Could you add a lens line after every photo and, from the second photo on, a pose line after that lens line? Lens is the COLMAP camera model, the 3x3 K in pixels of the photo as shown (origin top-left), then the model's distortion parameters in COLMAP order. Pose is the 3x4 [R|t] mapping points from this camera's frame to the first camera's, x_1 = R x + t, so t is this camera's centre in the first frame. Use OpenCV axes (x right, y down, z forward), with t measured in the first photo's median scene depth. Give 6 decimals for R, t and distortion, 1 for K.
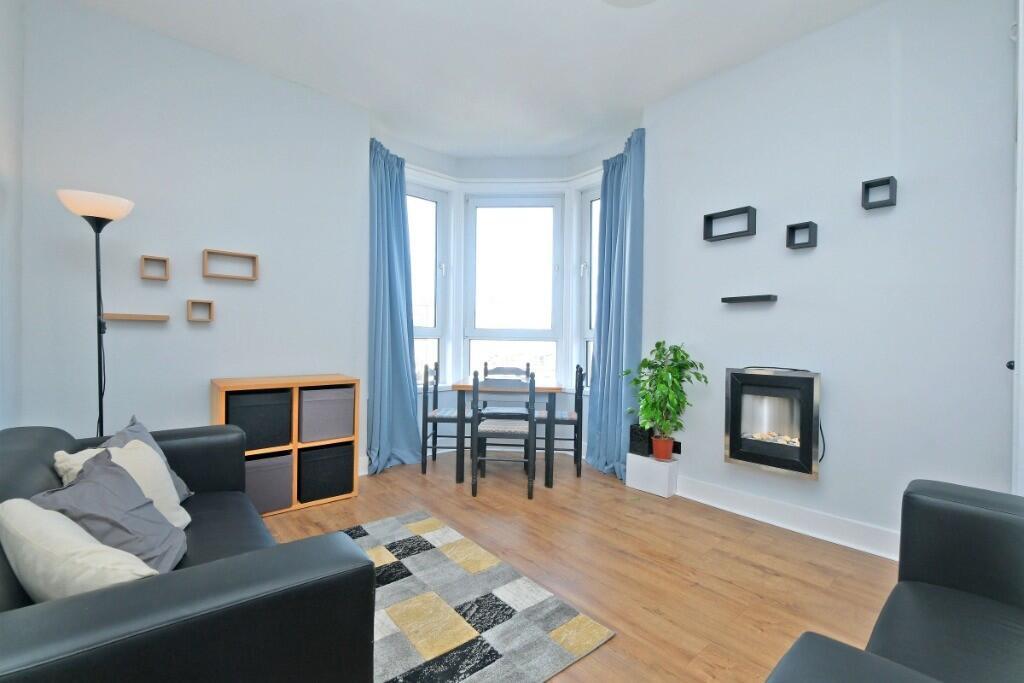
lens RADIAL K [[447.4, 0, 512.0], [0, 447.4, 341.5], [0, 0, 1]] dist [0.000189, 0.000002]
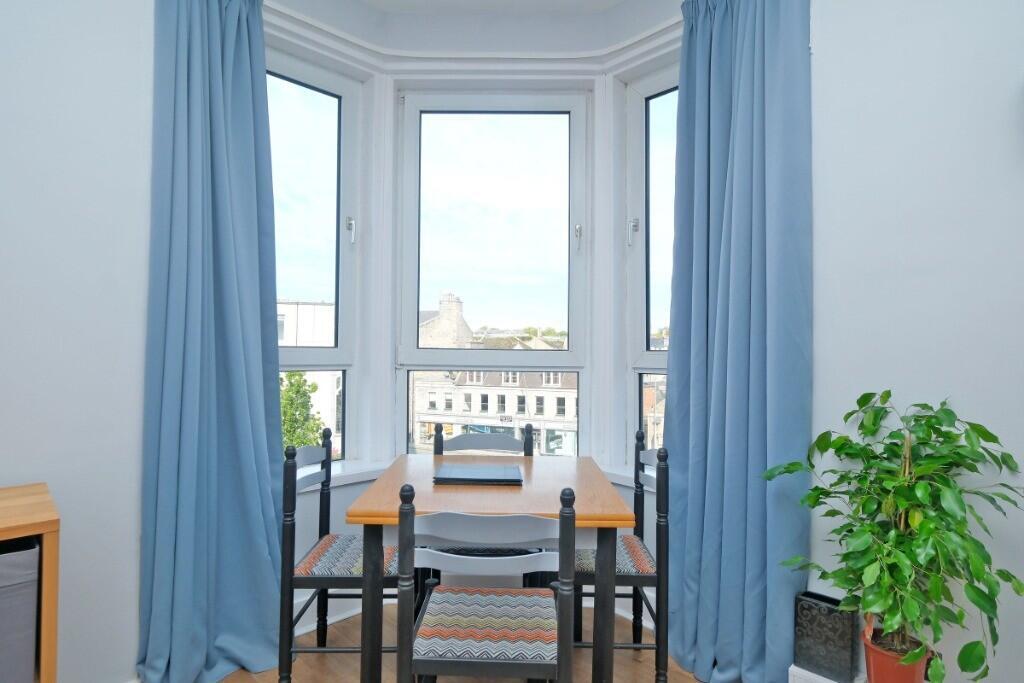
lens RADIAL K [[560.2, 0, 529.6], [0, 560.2, 340.0], [0, 0, 1]] dist [-0.001560, -0.000503]
pose [[0.995713, -0.003989, 0.092406, -0.018887], [0.005733, 0.999810, -0.018609, -0.032069], [-0.092315, 0.019059, 0.995547, 0.434765]]
